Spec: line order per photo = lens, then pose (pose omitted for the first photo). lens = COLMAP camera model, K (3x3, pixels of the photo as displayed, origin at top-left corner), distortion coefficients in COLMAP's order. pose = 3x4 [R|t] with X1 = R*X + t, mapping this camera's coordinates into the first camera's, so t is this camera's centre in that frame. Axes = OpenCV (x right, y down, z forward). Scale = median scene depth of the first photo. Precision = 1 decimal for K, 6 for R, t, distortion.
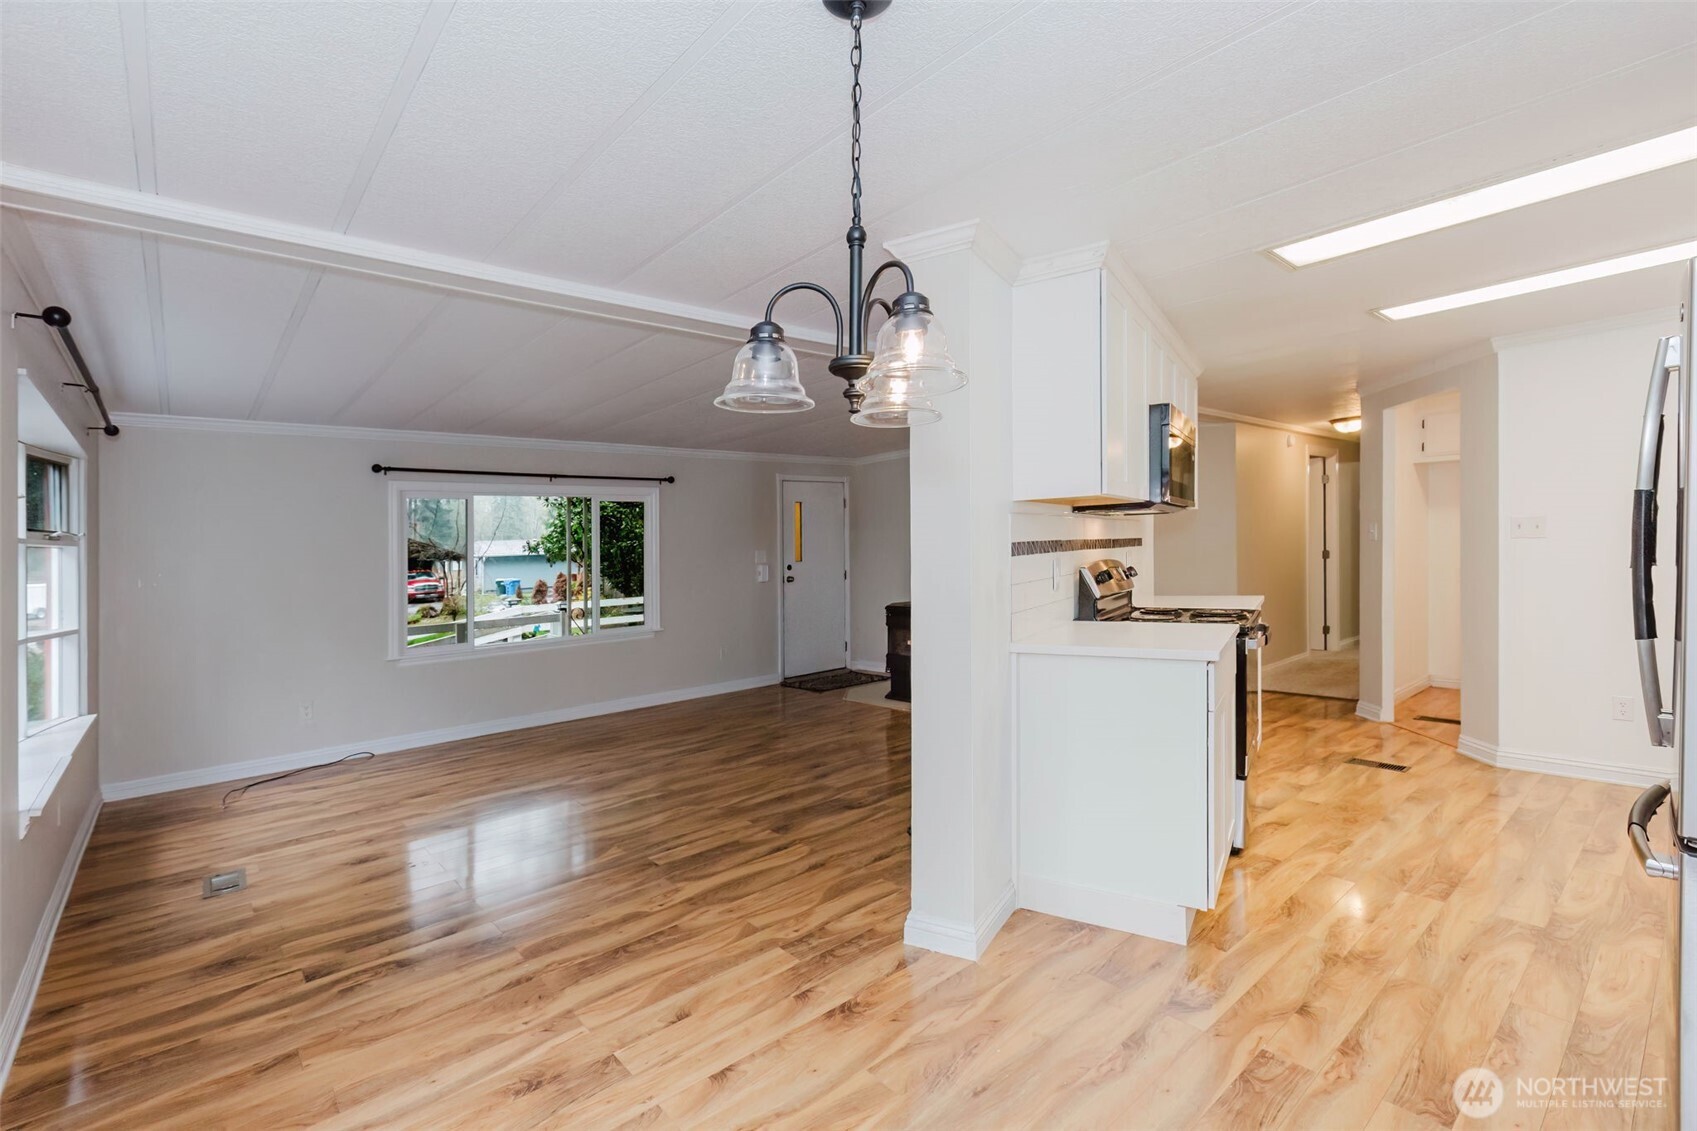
lens RADIAL K [[772.2, 0, 844.4], [0, 772.2, 532.0], [0, 0, 1]] dist [0.005115, -0.001517]
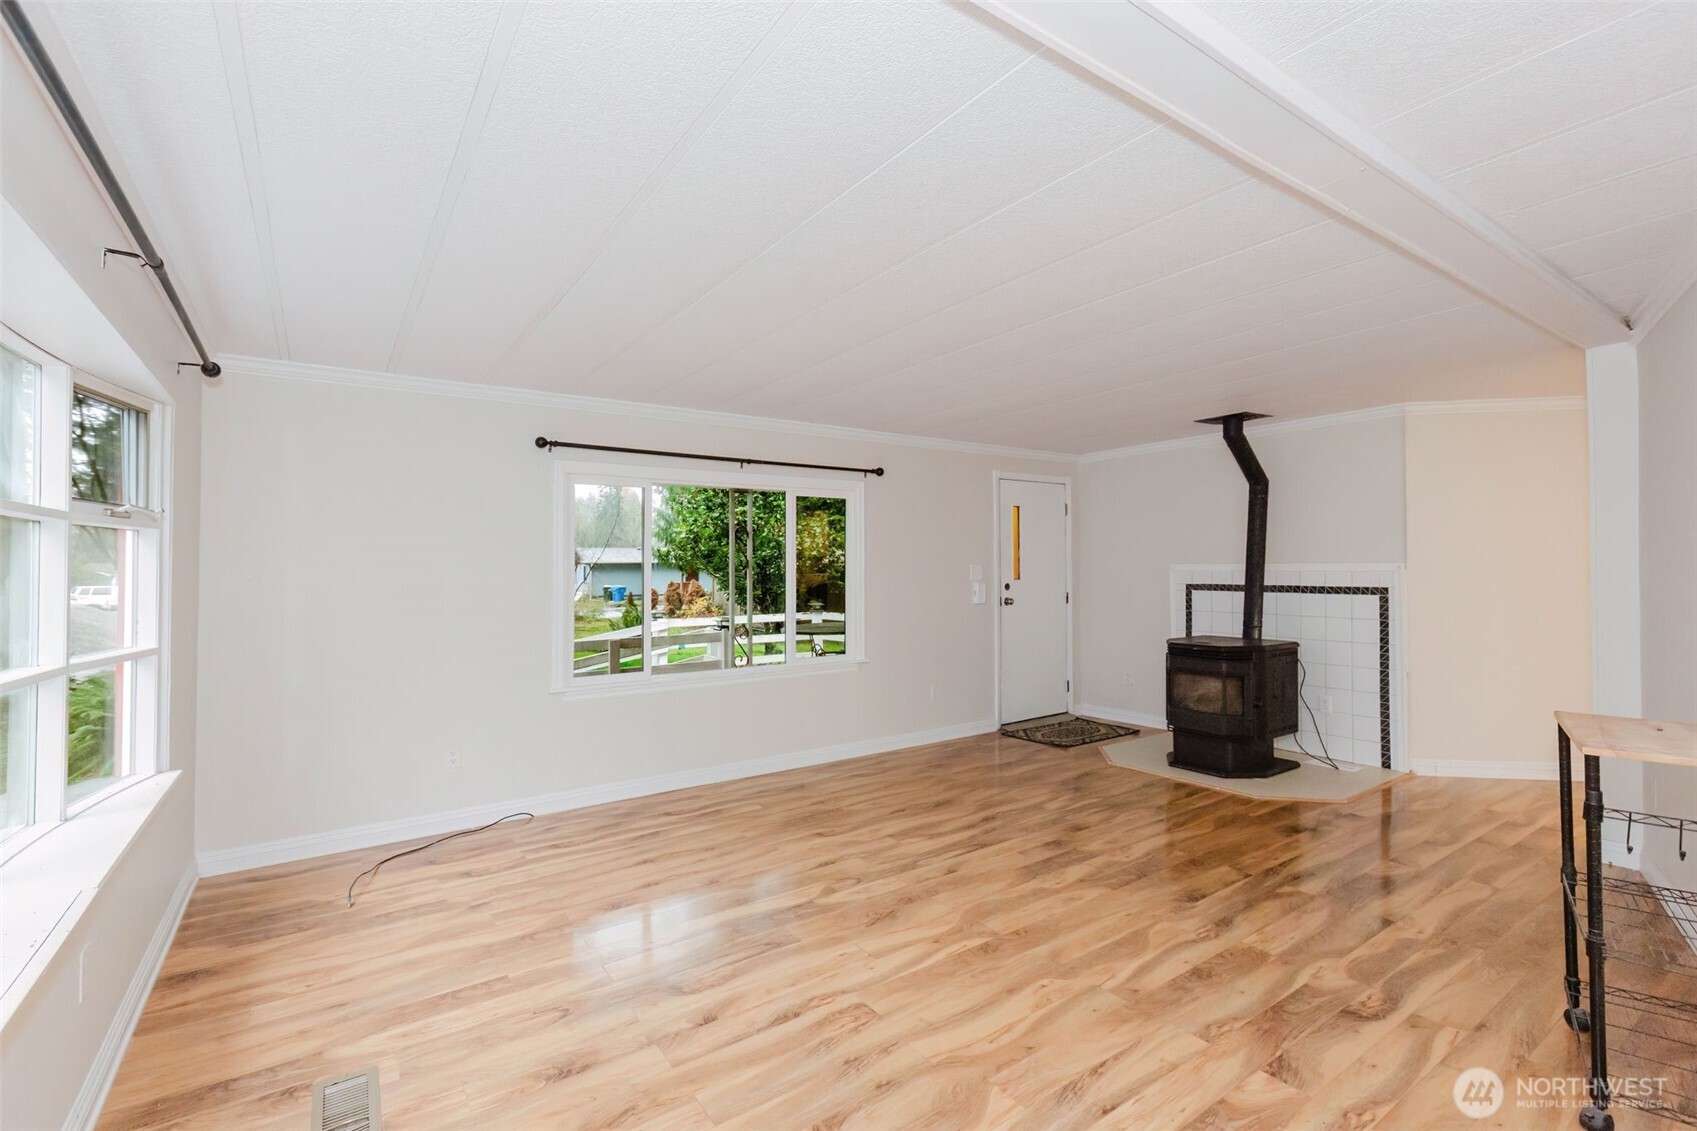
lens RADIAL K [[772.2, 0, 853.7], [0, 772.2, 561.6], [0, 0, 1]] dist [0.005115, -0.001517]
pose [[0.994118, 0.028506, -0.104481, -0.278620], [-0.026644, 0.999461, 0.019174, 0.016948], [0.104971, -0.016277, 0.994342, 0.351264]]
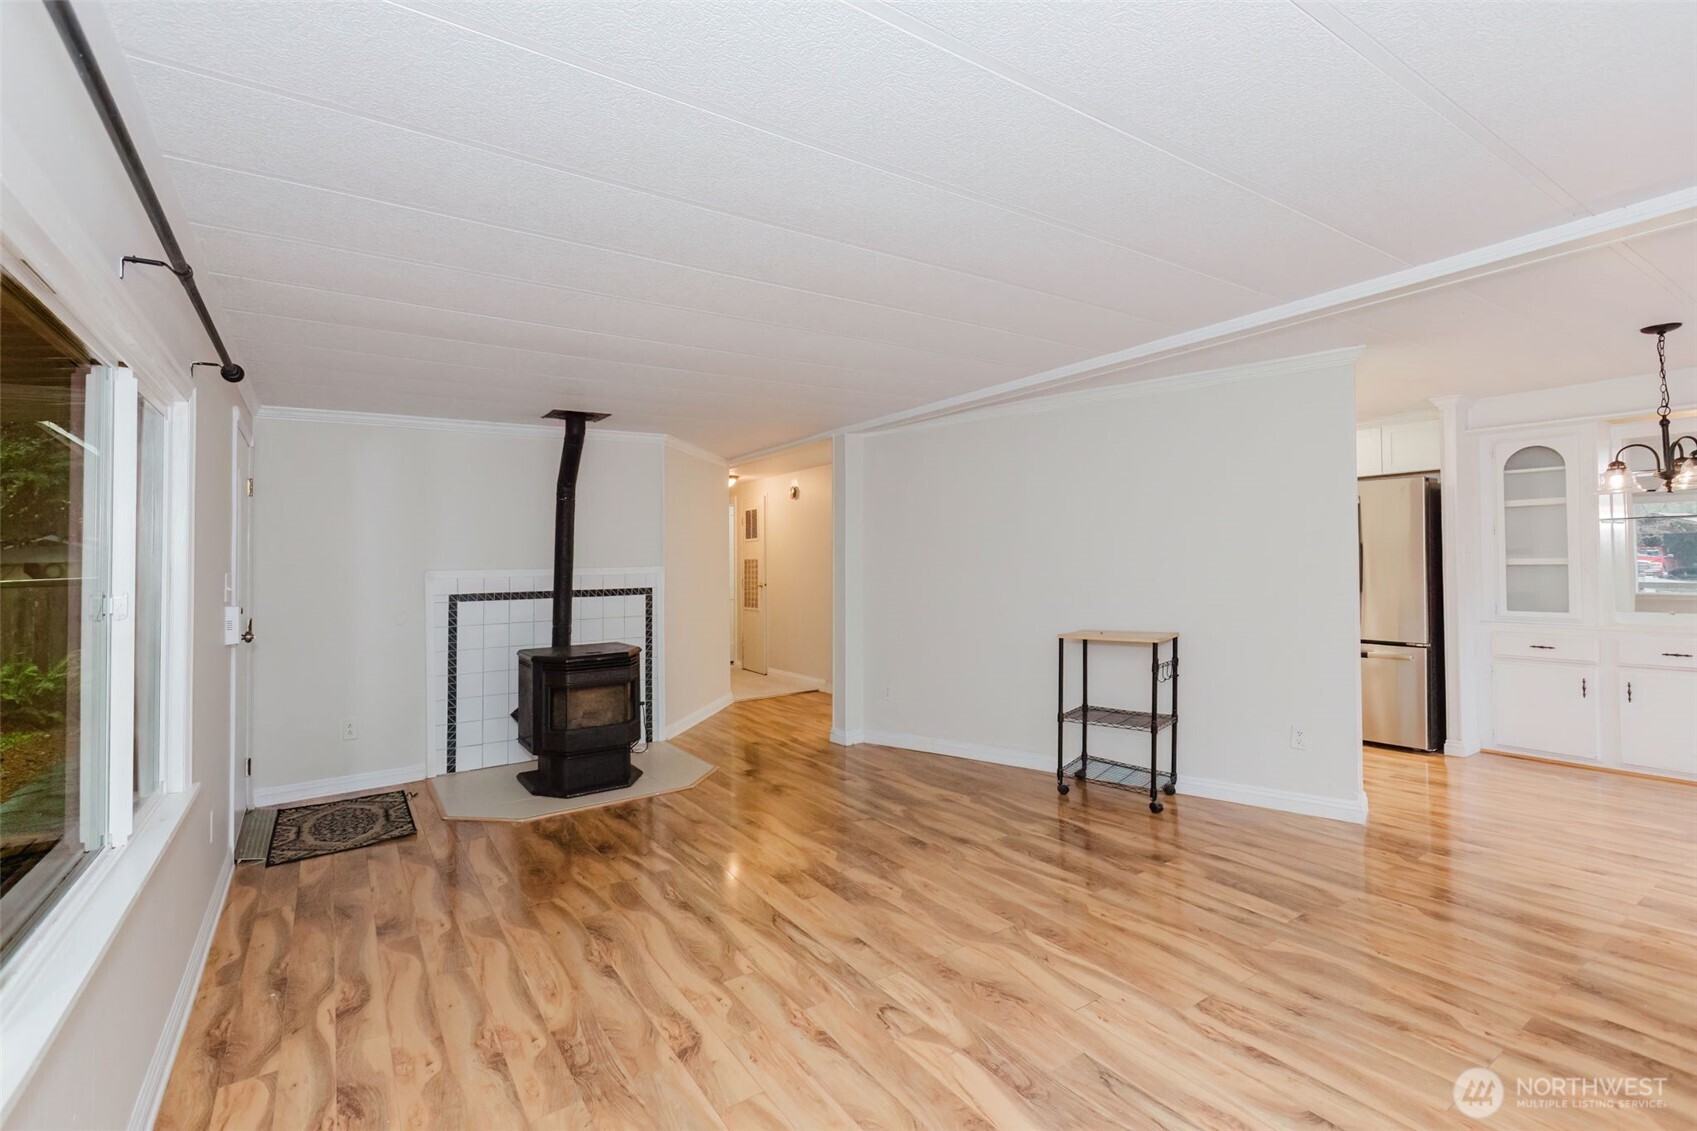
lens RADIAL K [[772.2, 0, 824.1], [0, 772.2, 562.8], [0, 0, 1]] dist [0.005115, -0.001517]
pose [[0.119467, 0.034262, 0.992247, -0.875181], [-0.005239, 0.999412, -0.033878, 0.054436], [-0.992824, -0.001151, 0.119576, 1.065643]]
